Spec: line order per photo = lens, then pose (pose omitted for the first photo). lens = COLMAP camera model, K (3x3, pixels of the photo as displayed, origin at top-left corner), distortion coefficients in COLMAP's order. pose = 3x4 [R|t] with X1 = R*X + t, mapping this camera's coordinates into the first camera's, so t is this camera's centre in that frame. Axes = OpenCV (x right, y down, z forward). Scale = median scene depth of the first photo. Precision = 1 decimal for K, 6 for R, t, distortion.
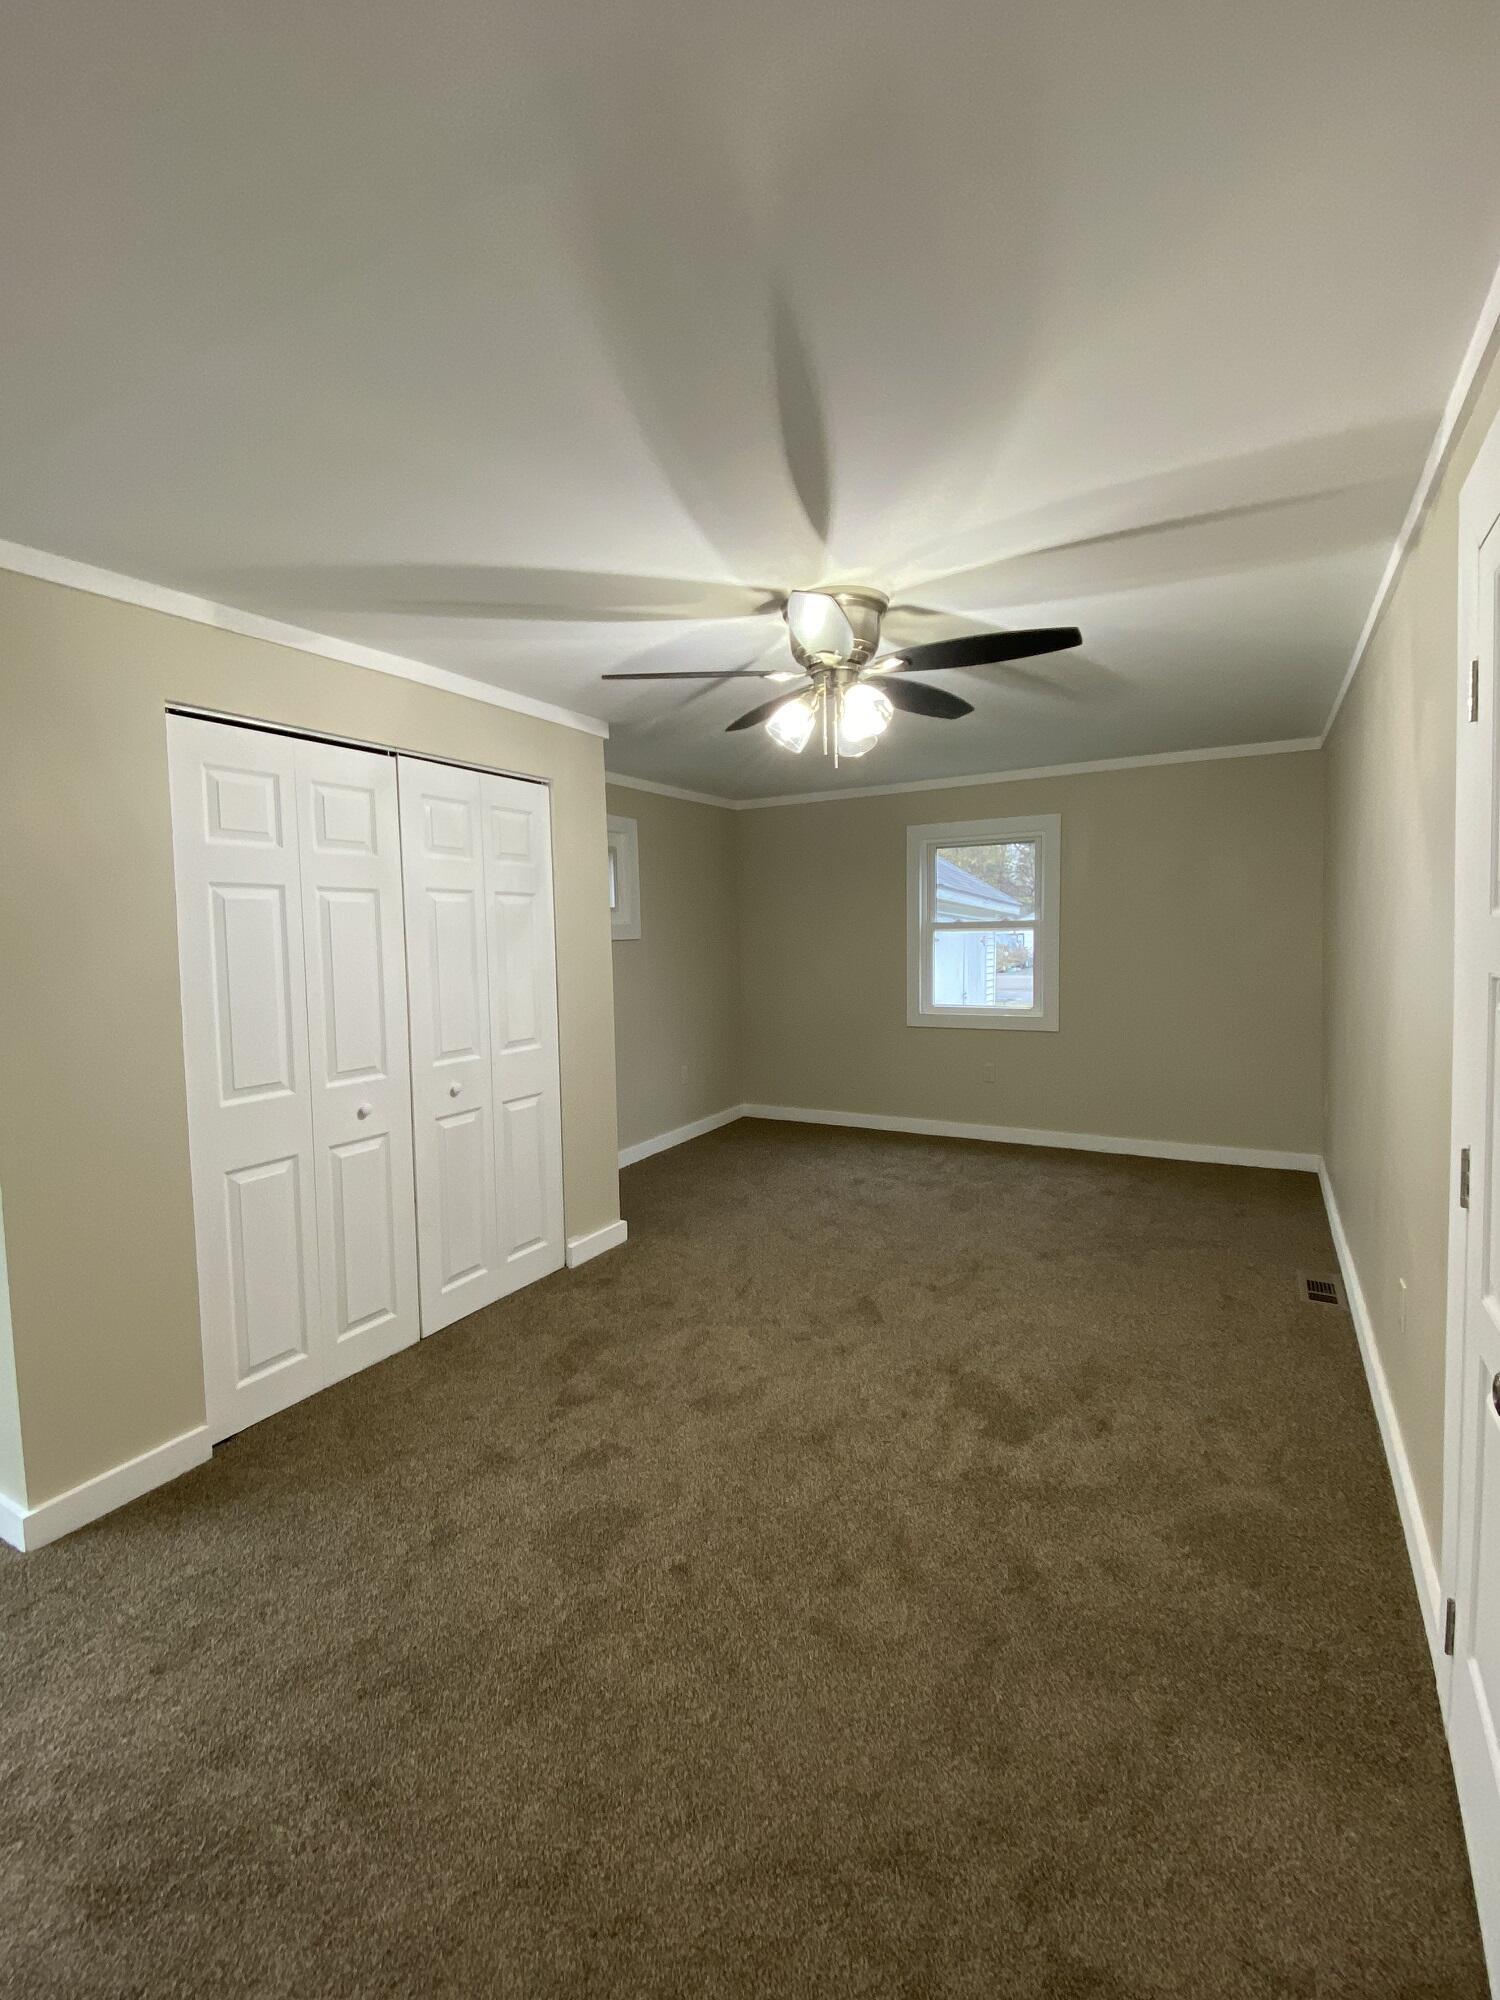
lens RADIAL K [[889.9, 0, 748.1], [0, 889.9, 988.2], [0, 0, 1]] dist [0.003812, -0.000038]
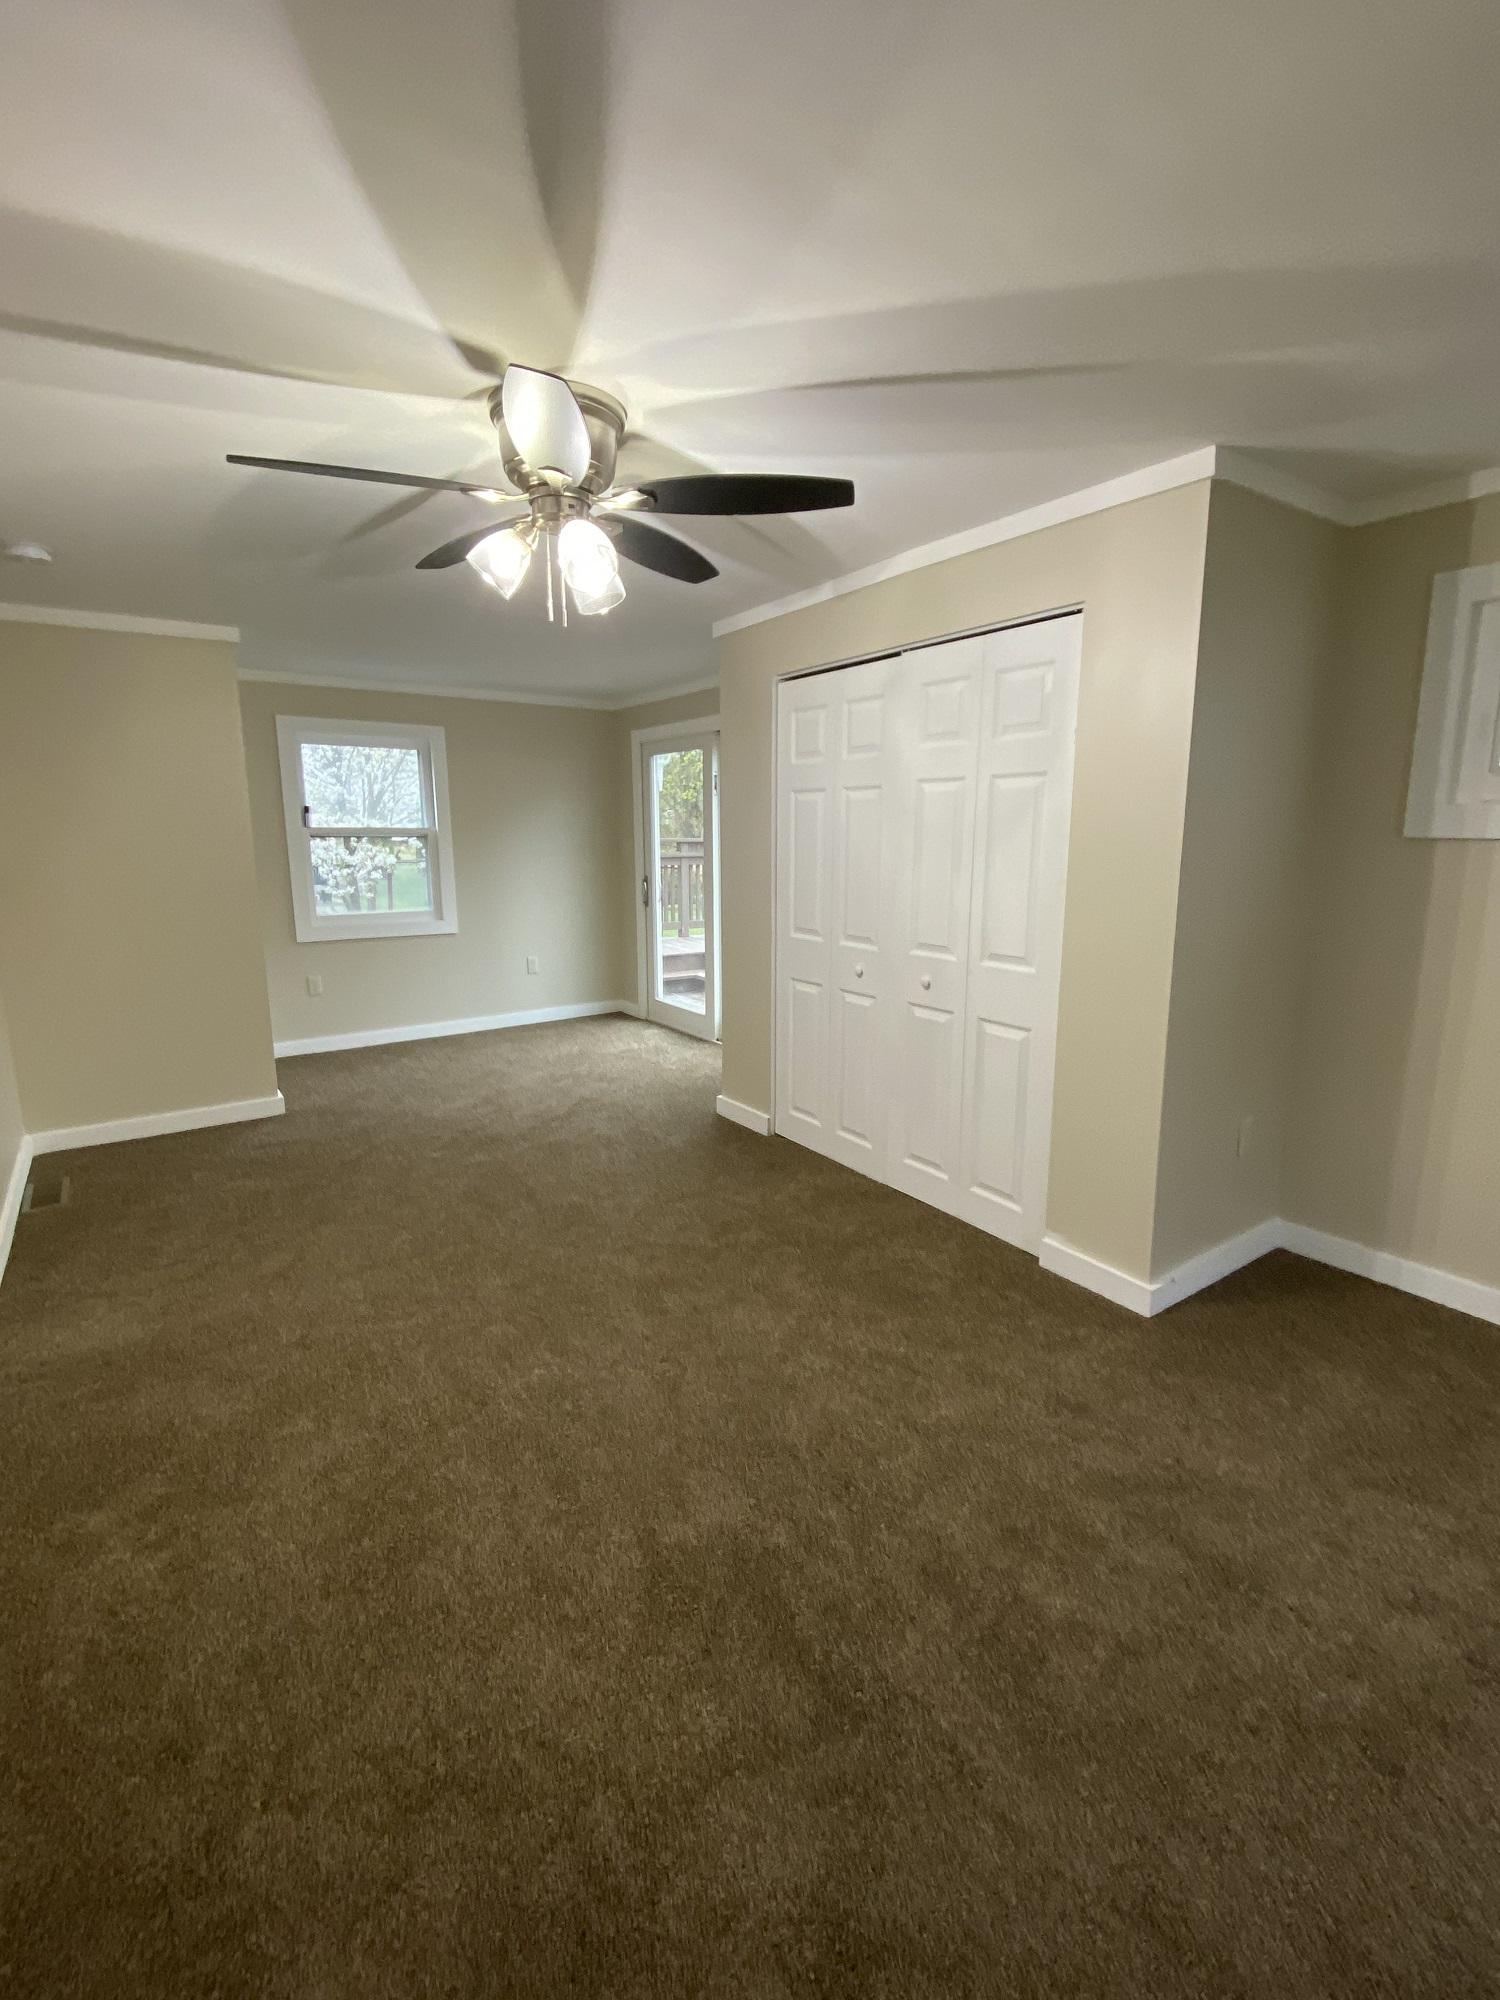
lens RADIAL K [[889.9, 0, 750.7], [0, 889.9, 1004.6], [0, 0, 1]] dist [0.003812, -0.000038]
pose [[-0.442017, 0.197153, -0.875072, 0.640767], [-0.043314, 0.969718, 0.240356, -0.094652], [0.895960, 0.144144, -0.420092, 1.240751]]
